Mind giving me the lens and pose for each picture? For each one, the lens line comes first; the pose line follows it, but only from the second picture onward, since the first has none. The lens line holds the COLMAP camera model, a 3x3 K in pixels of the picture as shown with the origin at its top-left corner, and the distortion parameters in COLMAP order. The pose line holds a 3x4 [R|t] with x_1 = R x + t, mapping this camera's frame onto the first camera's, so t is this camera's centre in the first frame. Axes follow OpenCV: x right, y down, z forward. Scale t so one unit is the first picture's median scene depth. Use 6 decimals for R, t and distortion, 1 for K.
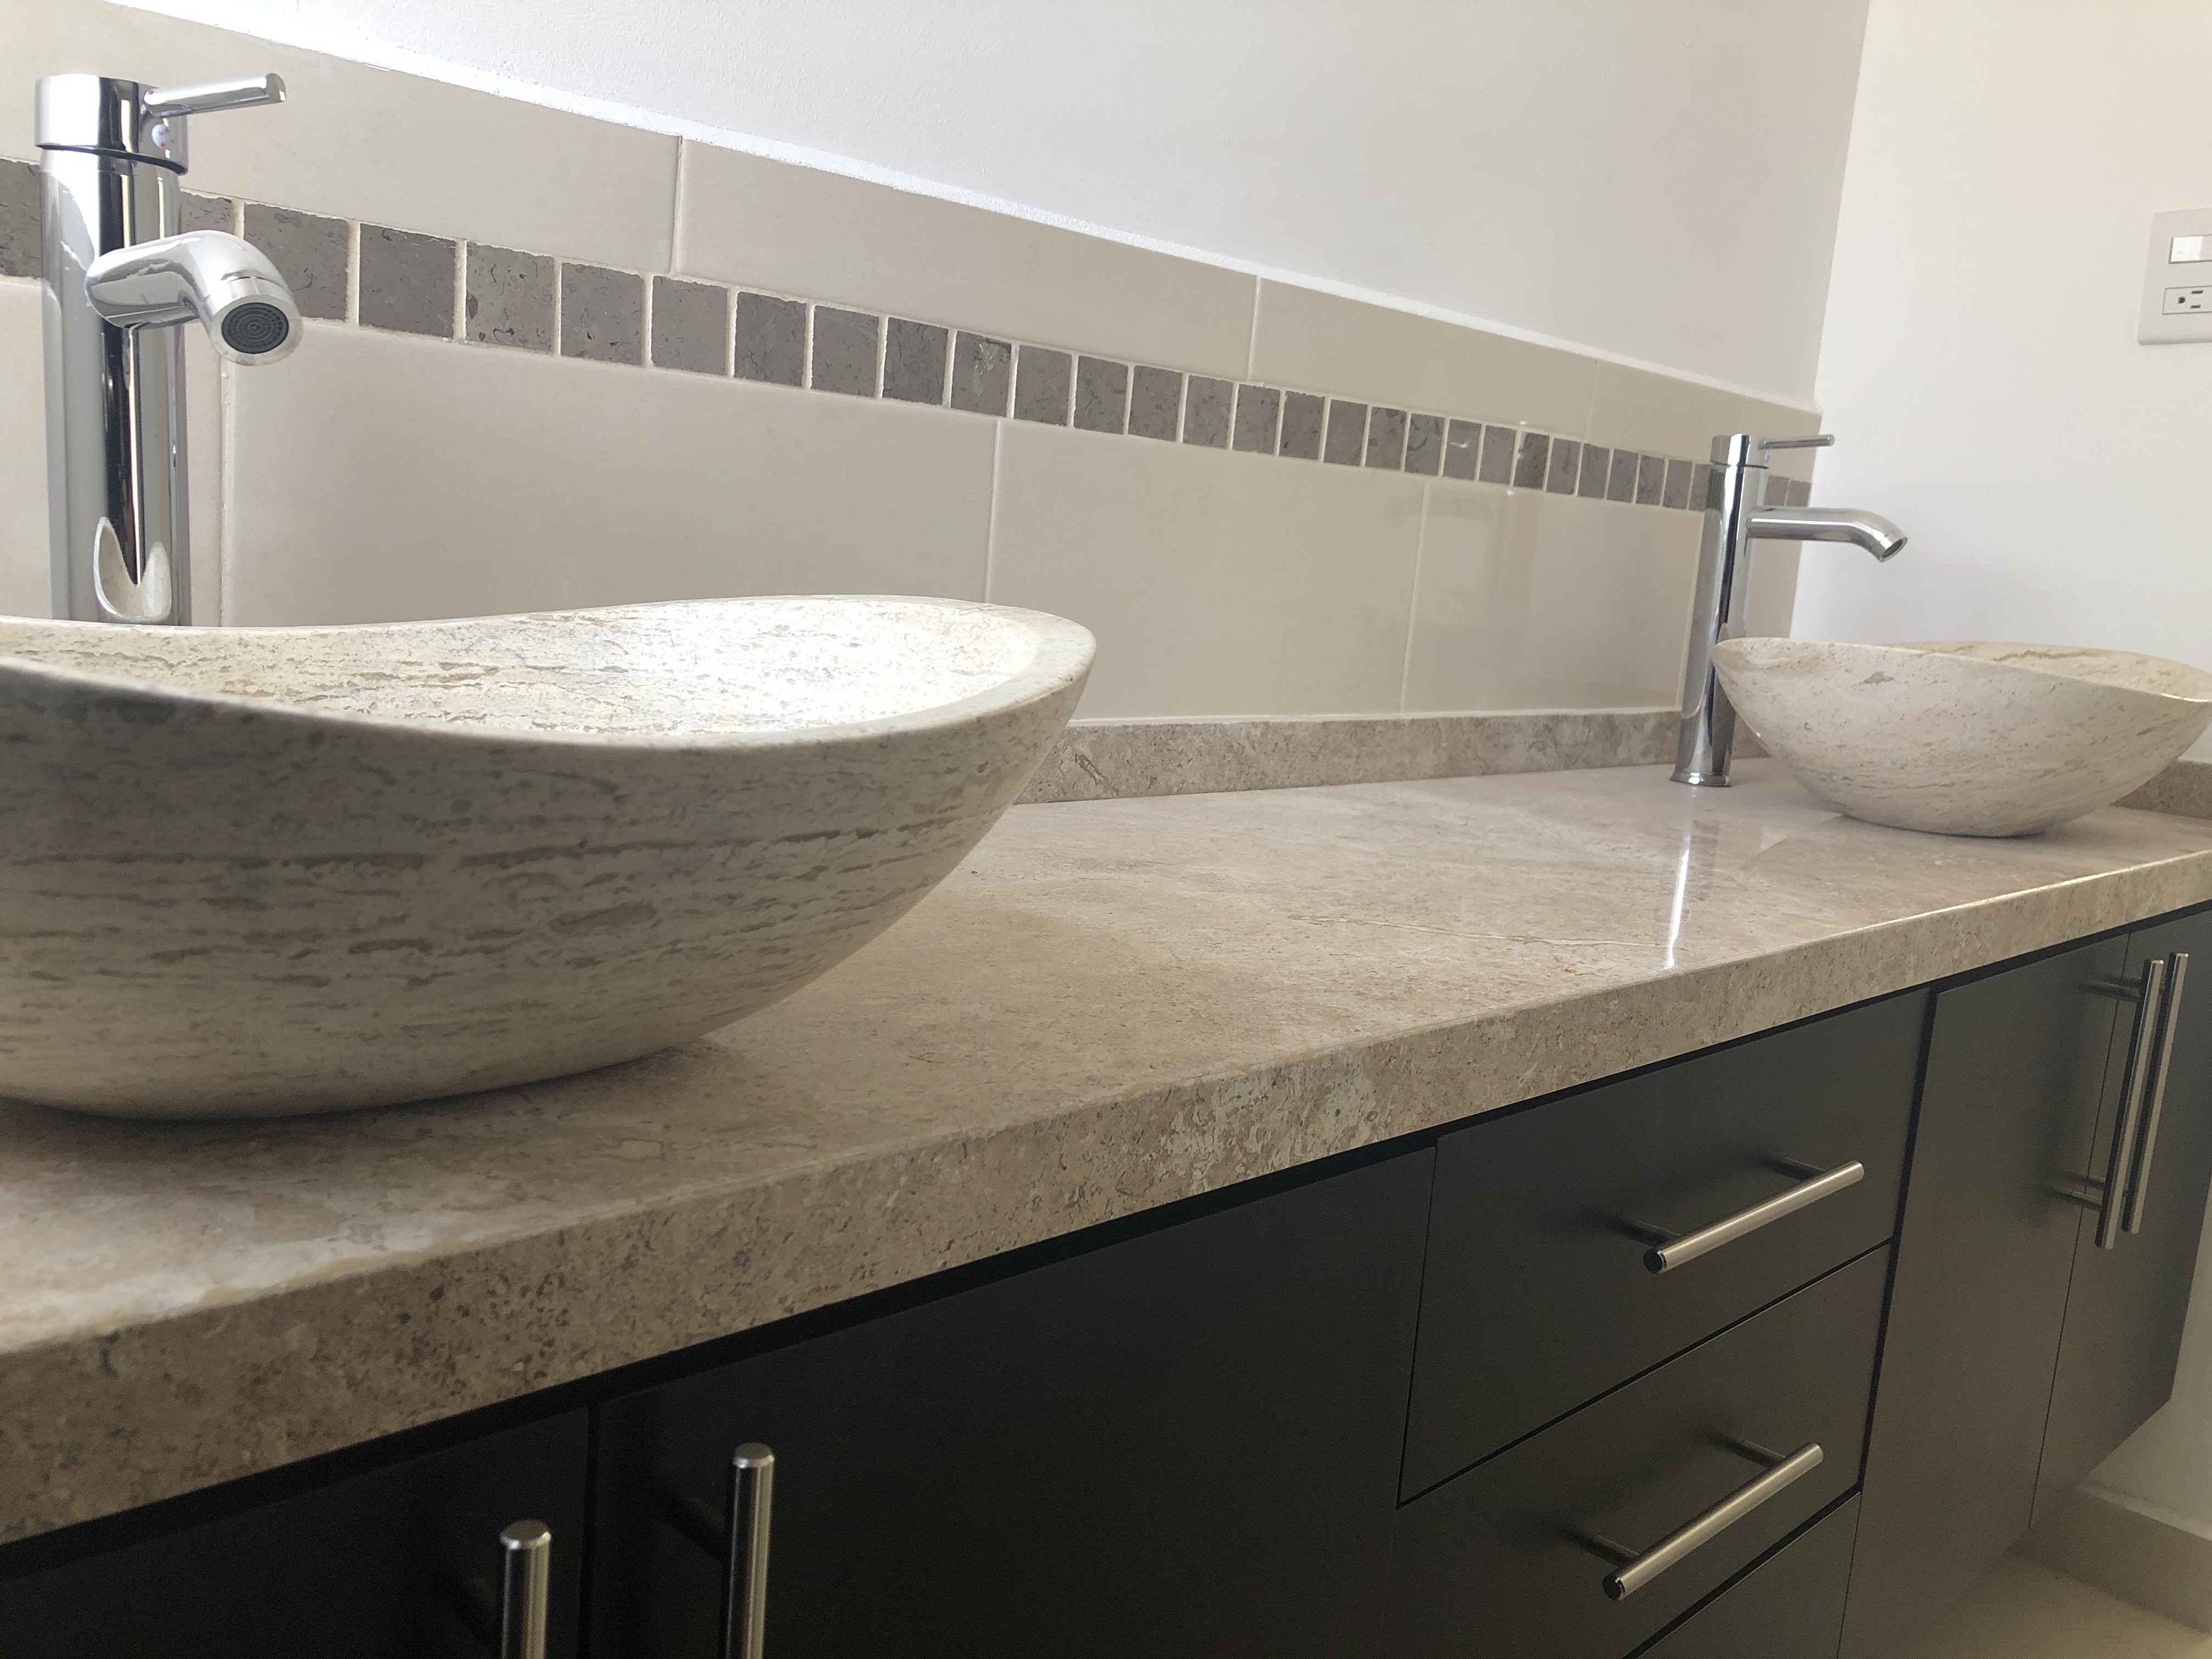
lens RADIAL K [[1817.9, 0, 1317.4], [0, 1817.9, 820.8], [0, 0, 1]] dist [0.064069, -0.118356]
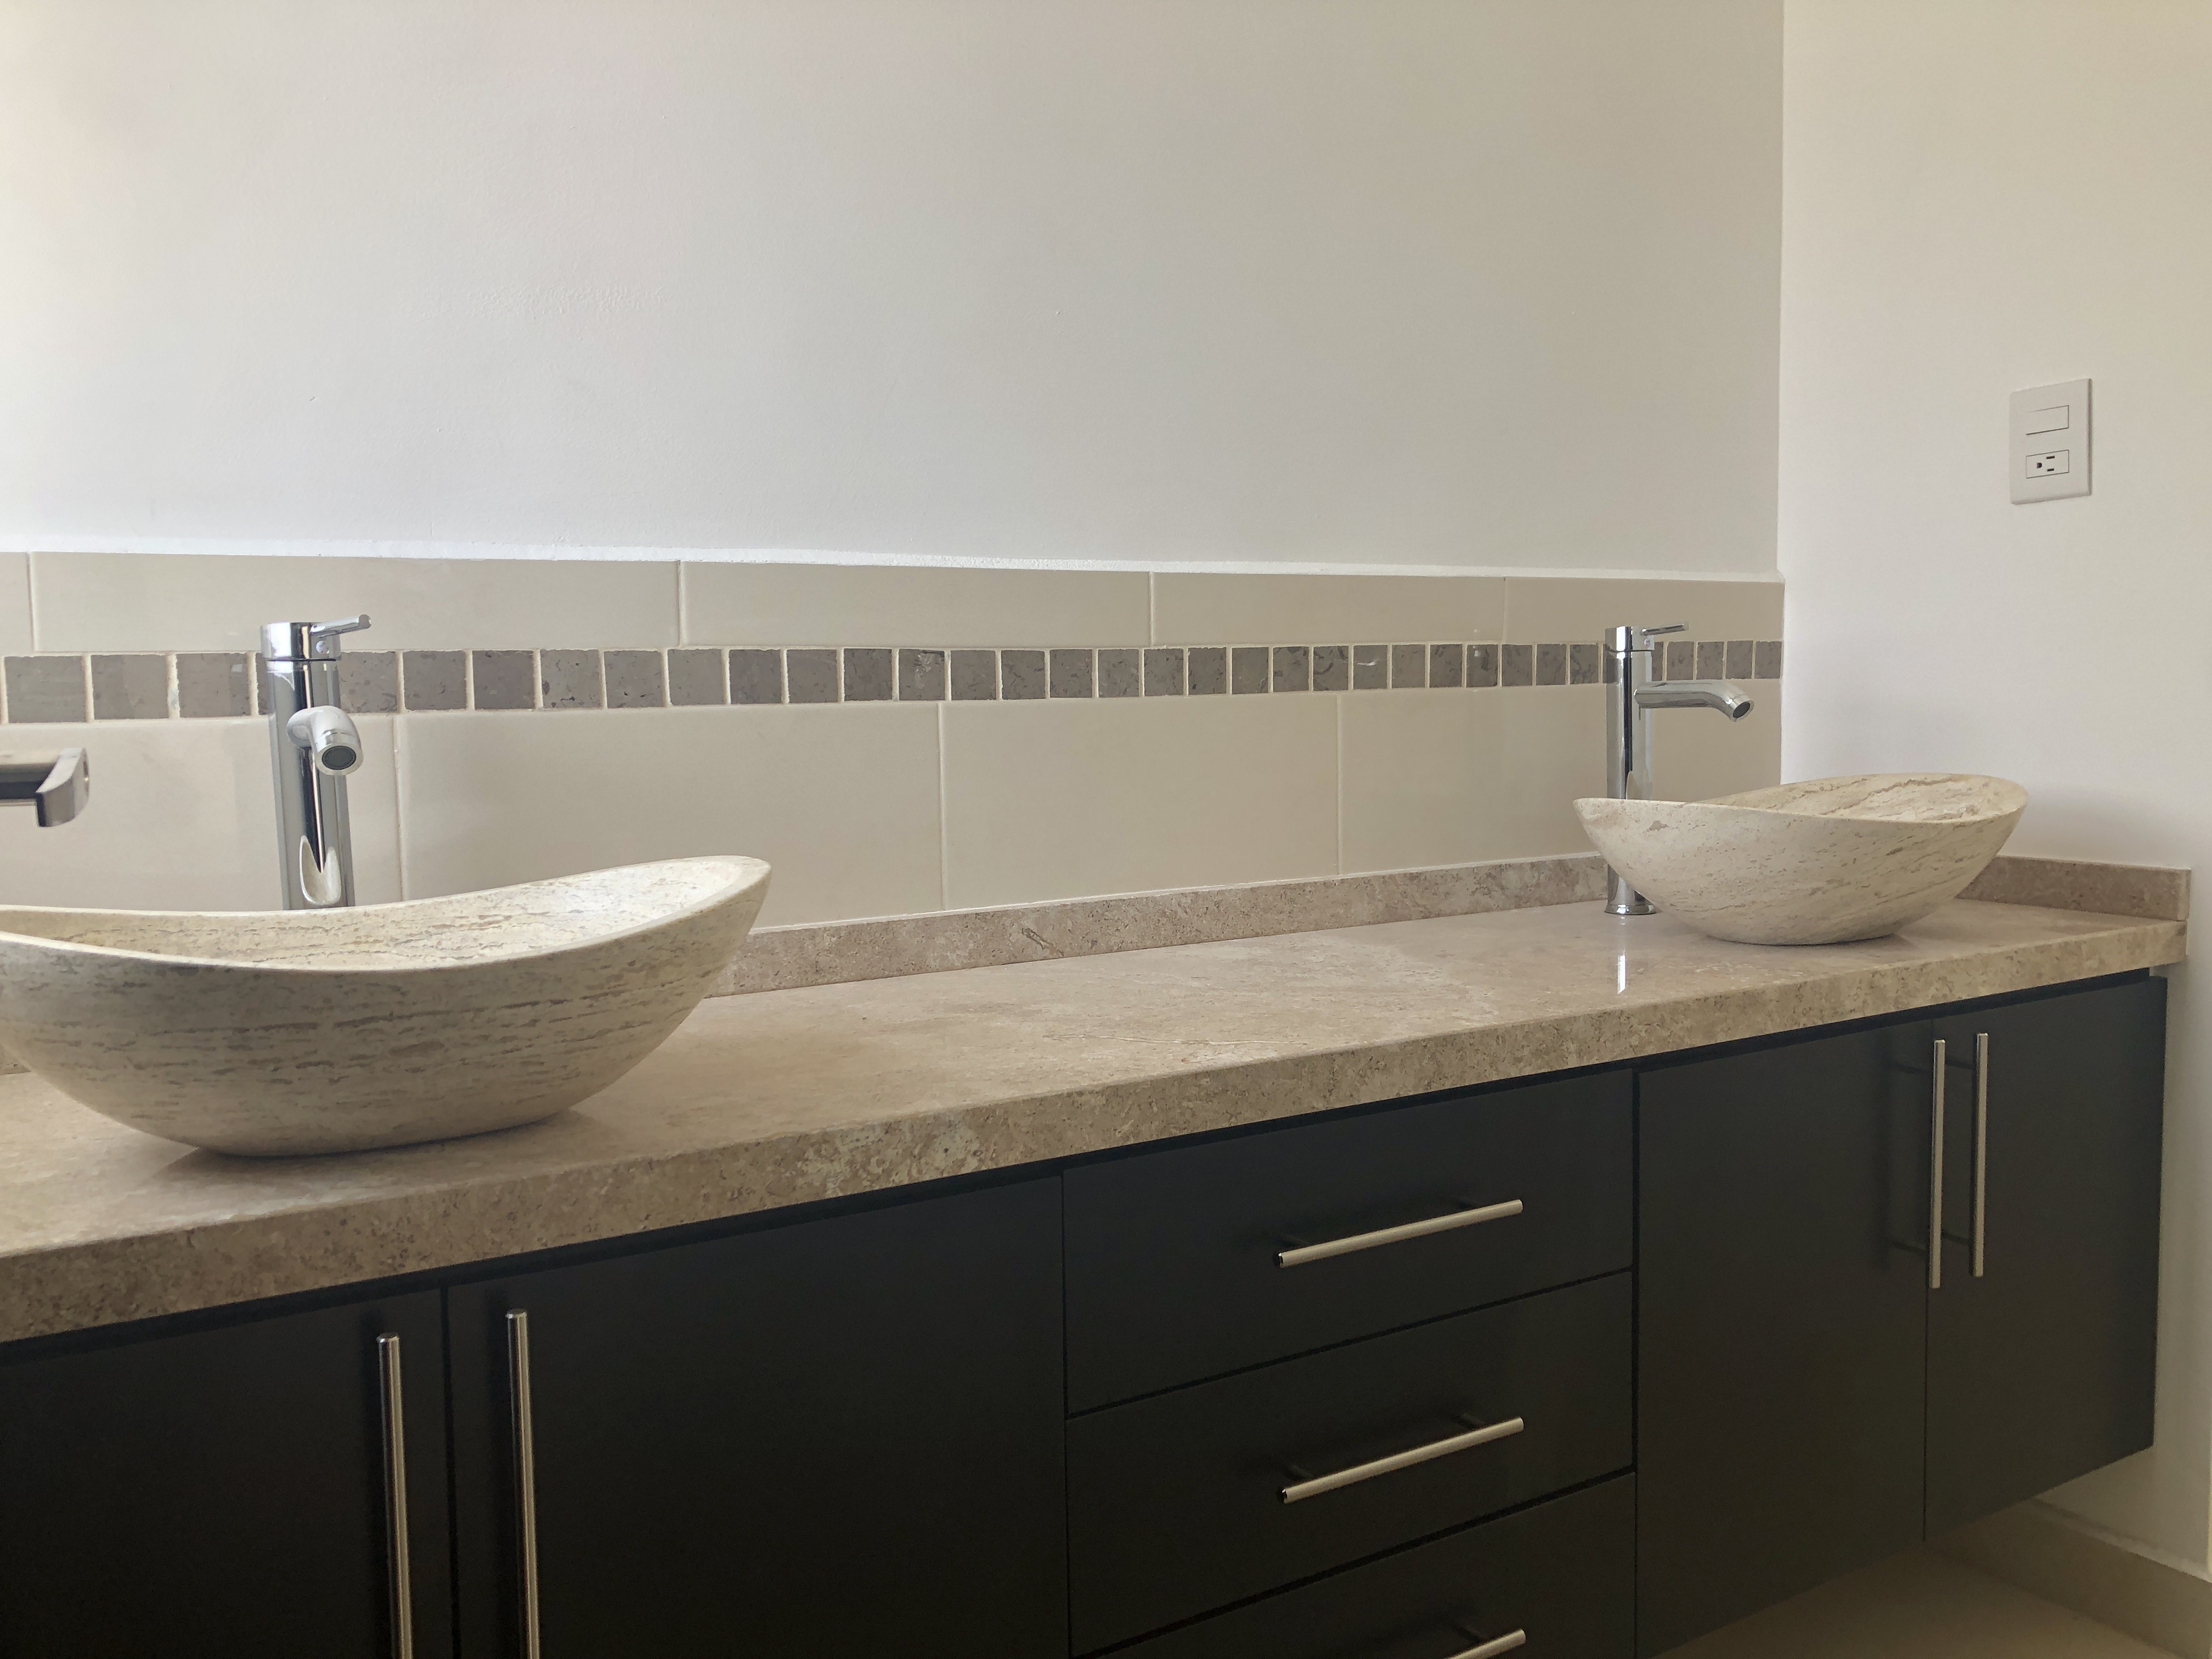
lens RADIAL K [[1834.8, 0, 1342.0], [0, 1834.8, 835.9], [0, 0, 1]] dist [0.090274, -0.162803]
pose [[0.974698, -0.074994, -0.210569, 0.721781], [0.060546, 0.995400, -0.074248, 0.020197], [0.215168, 0.059620, 0.974755, -0.570974]]
